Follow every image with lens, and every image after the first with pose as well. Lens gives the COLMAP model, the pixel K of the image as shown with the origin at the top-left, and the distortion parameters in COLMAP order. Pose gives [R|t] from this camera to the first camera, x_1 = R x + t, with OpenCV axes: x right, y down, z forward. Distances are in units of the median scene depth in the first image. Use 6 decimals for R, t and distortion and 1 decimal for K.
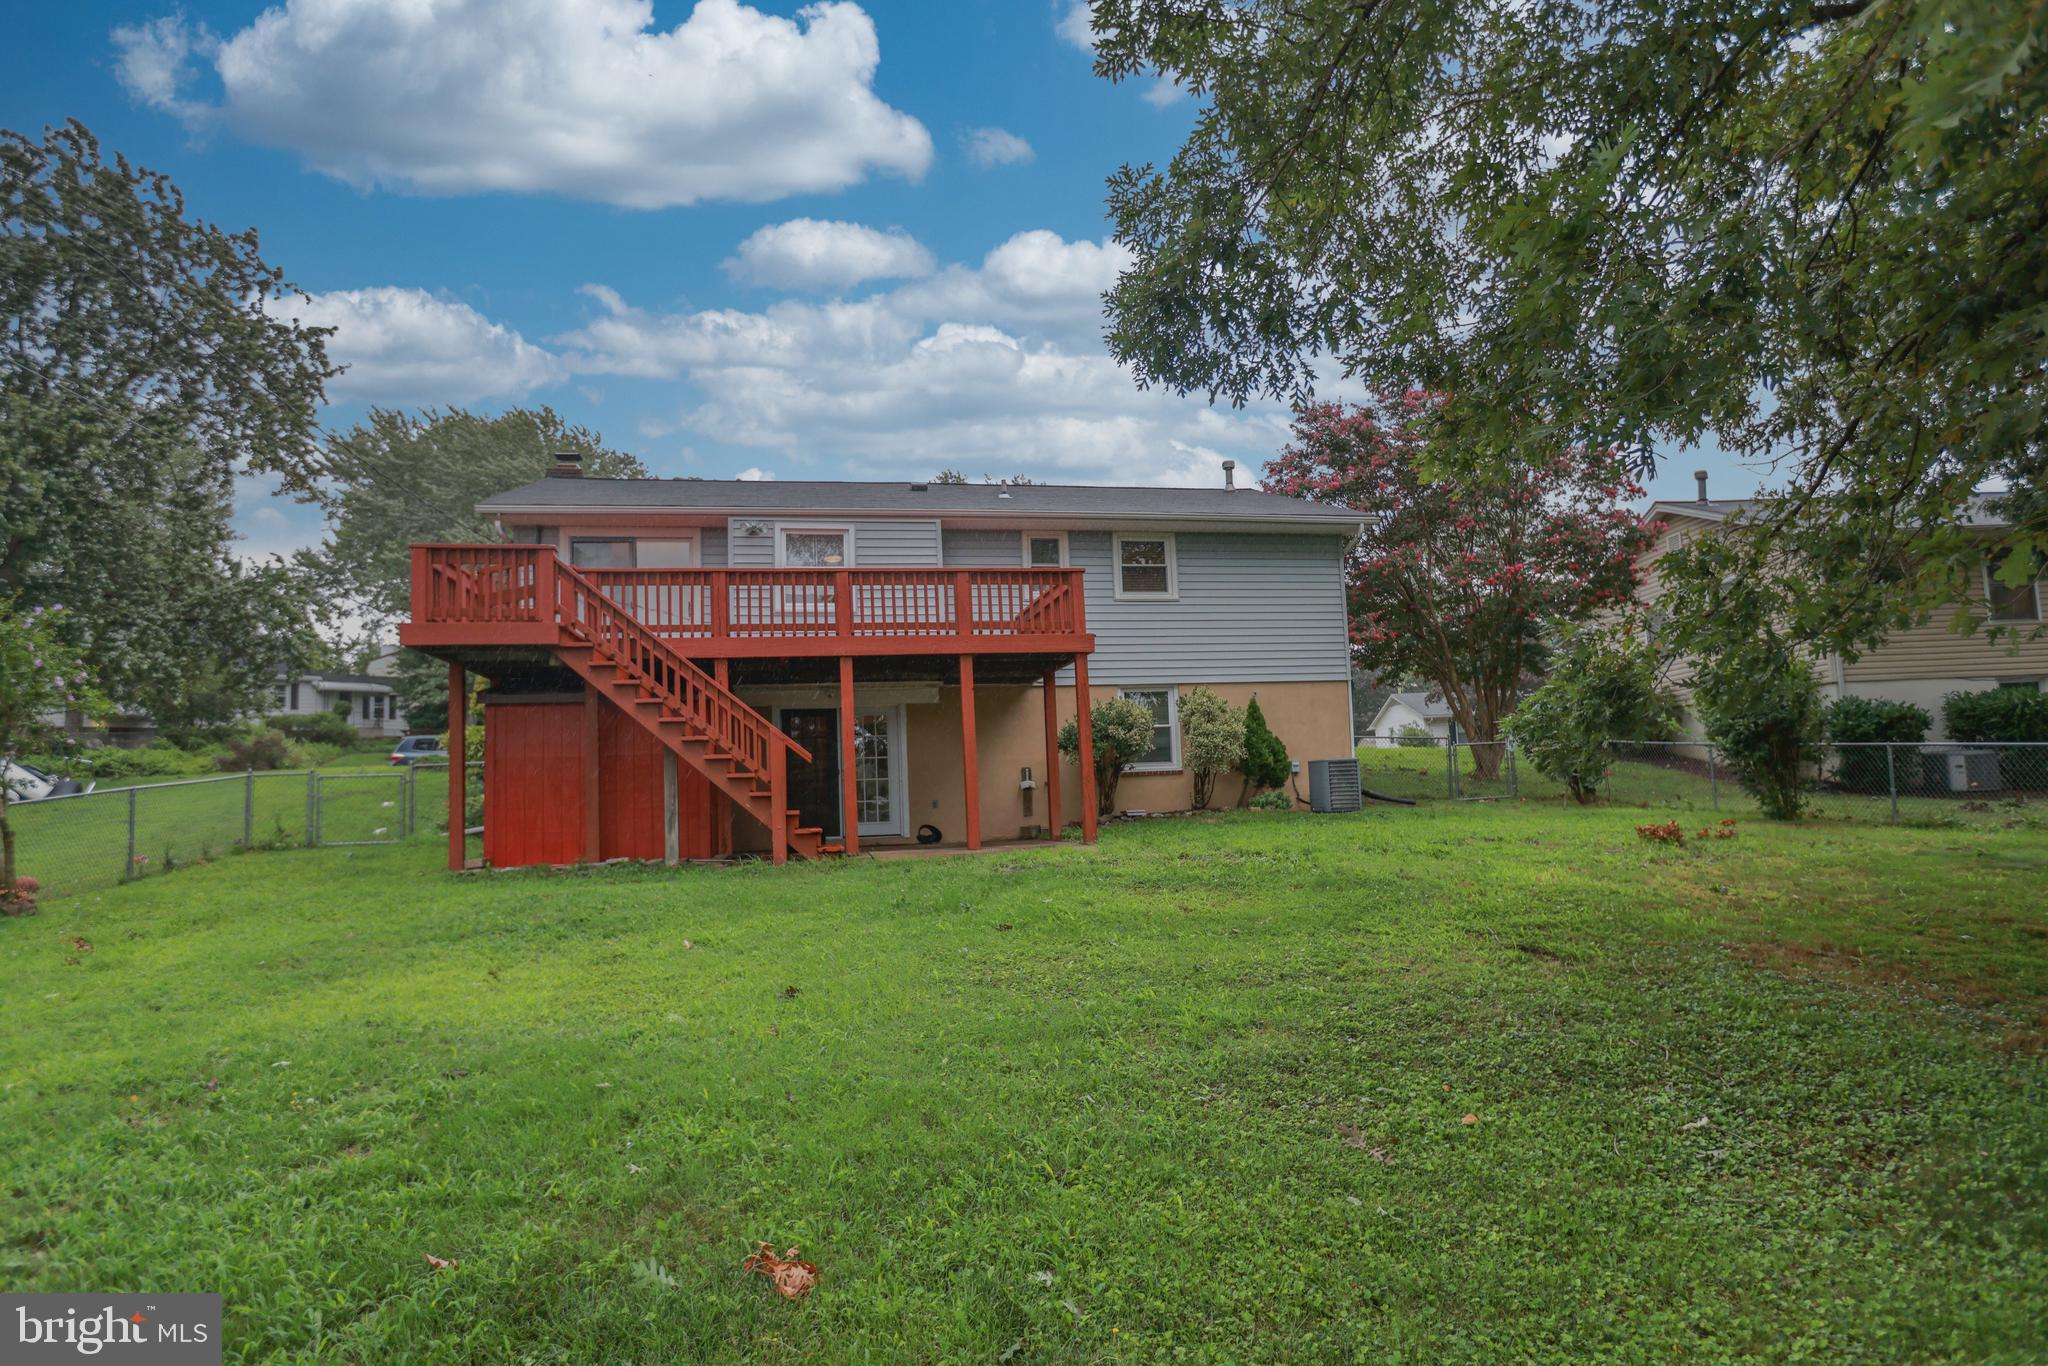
lens RADIAL K [[1212.2, 0, 1024.0], [0, 1212.2, 683.0], [0, 0, 1]] dist [-0.051280, 0.000259]
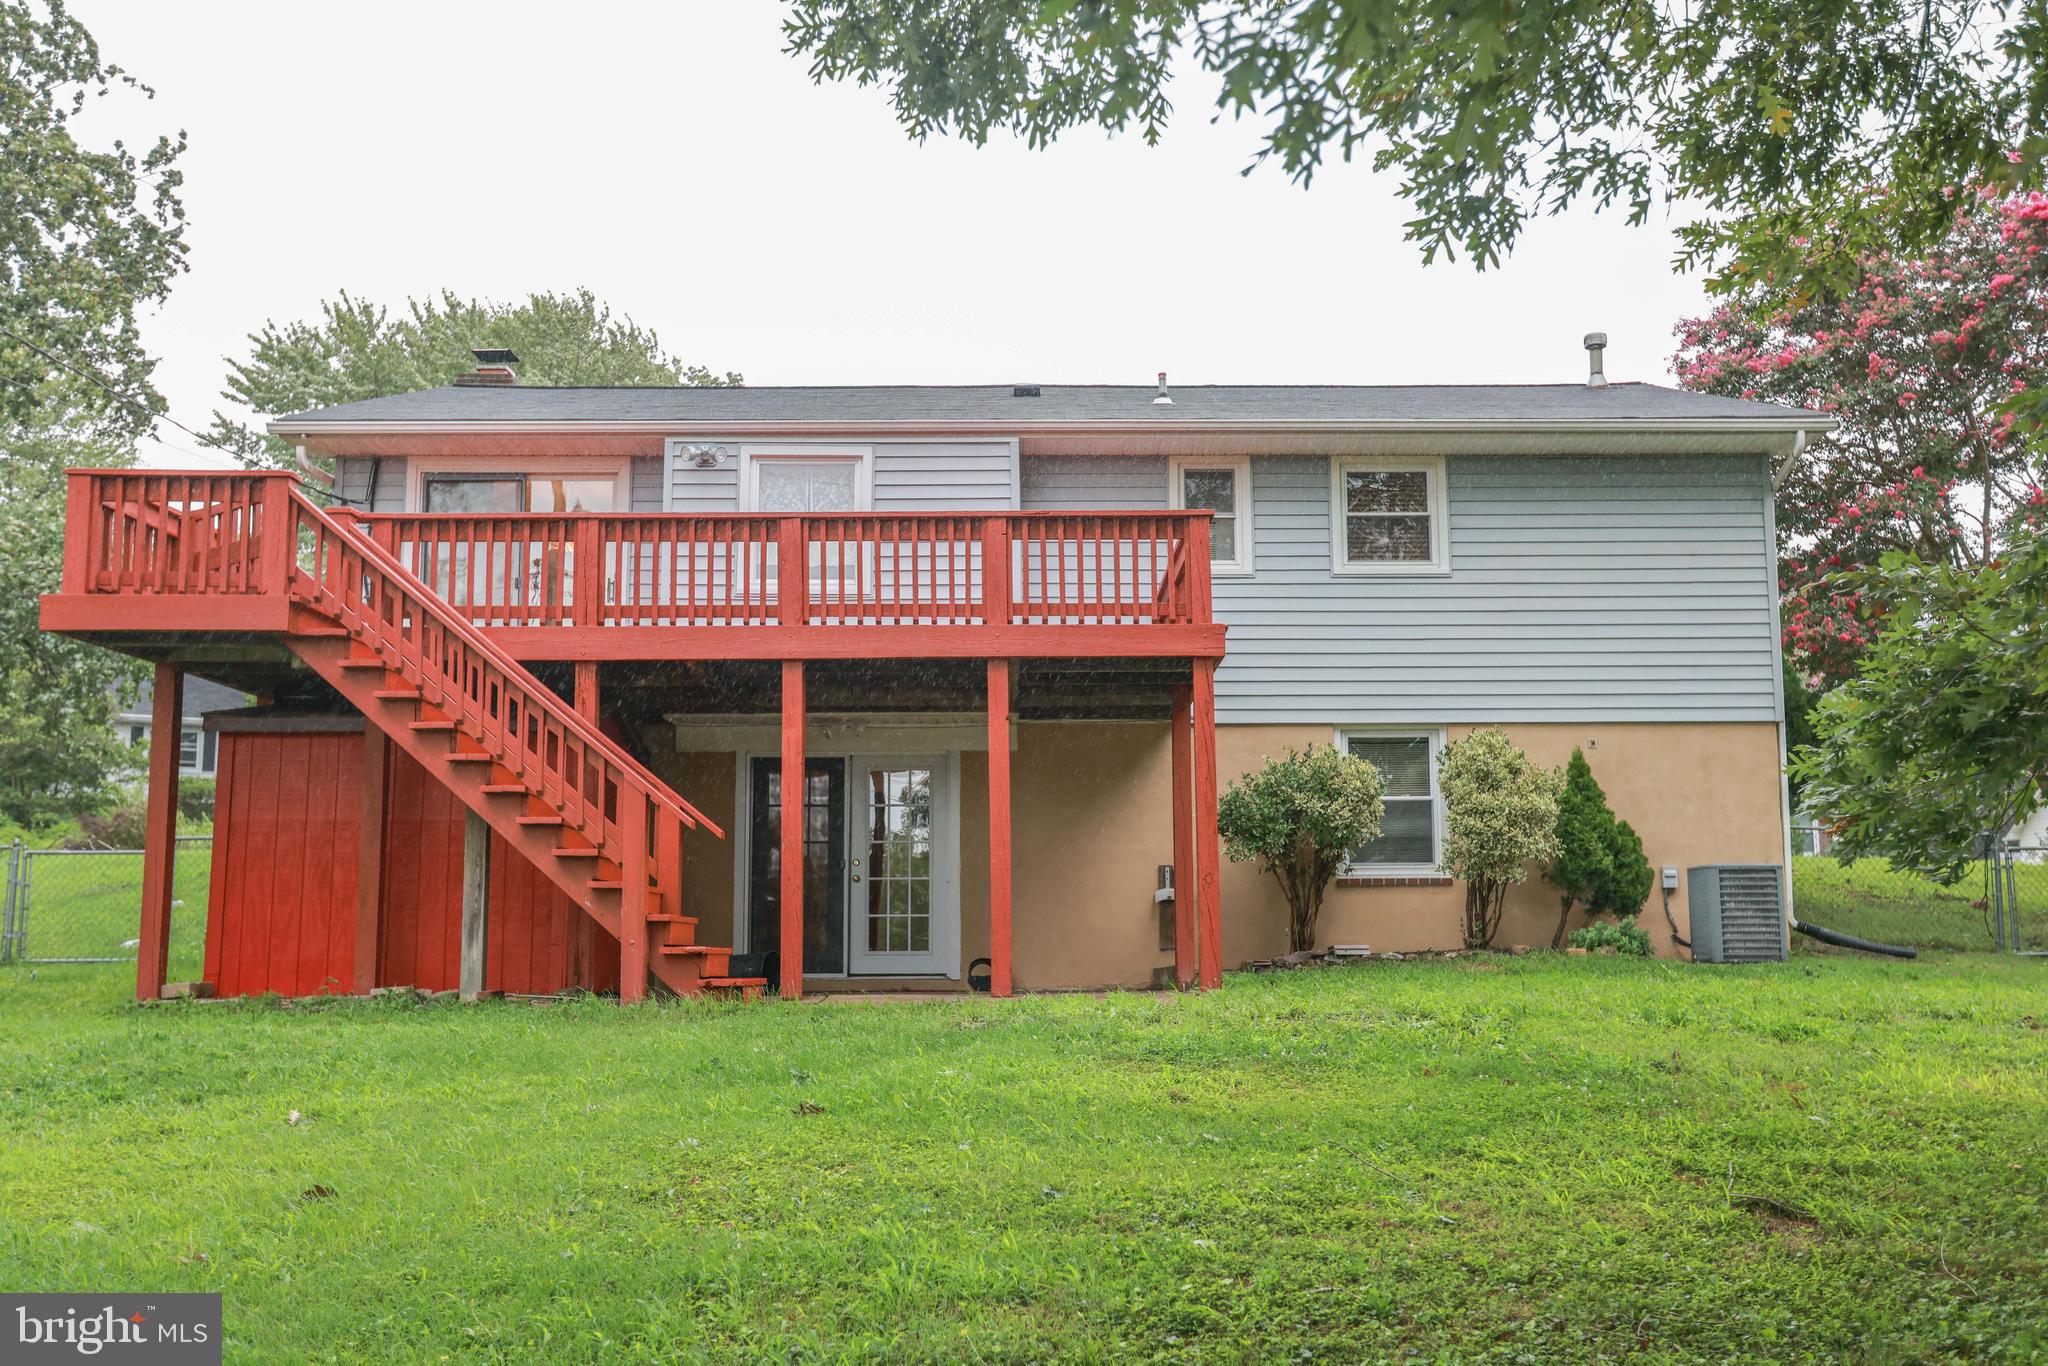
lens RADIAL K [[2014.4, 0, 1024.0], [0, 2014.4, 683.0], [0, 0, 1]] dist [0.017133, 0.009008]
pose [[0.979076, 0.006200, -0.203401, 0.132338], [-0.013254, 0.999356, -0.033337, 0.016393], [0.203063, 0.035336, 0.978528, 0.048808]]
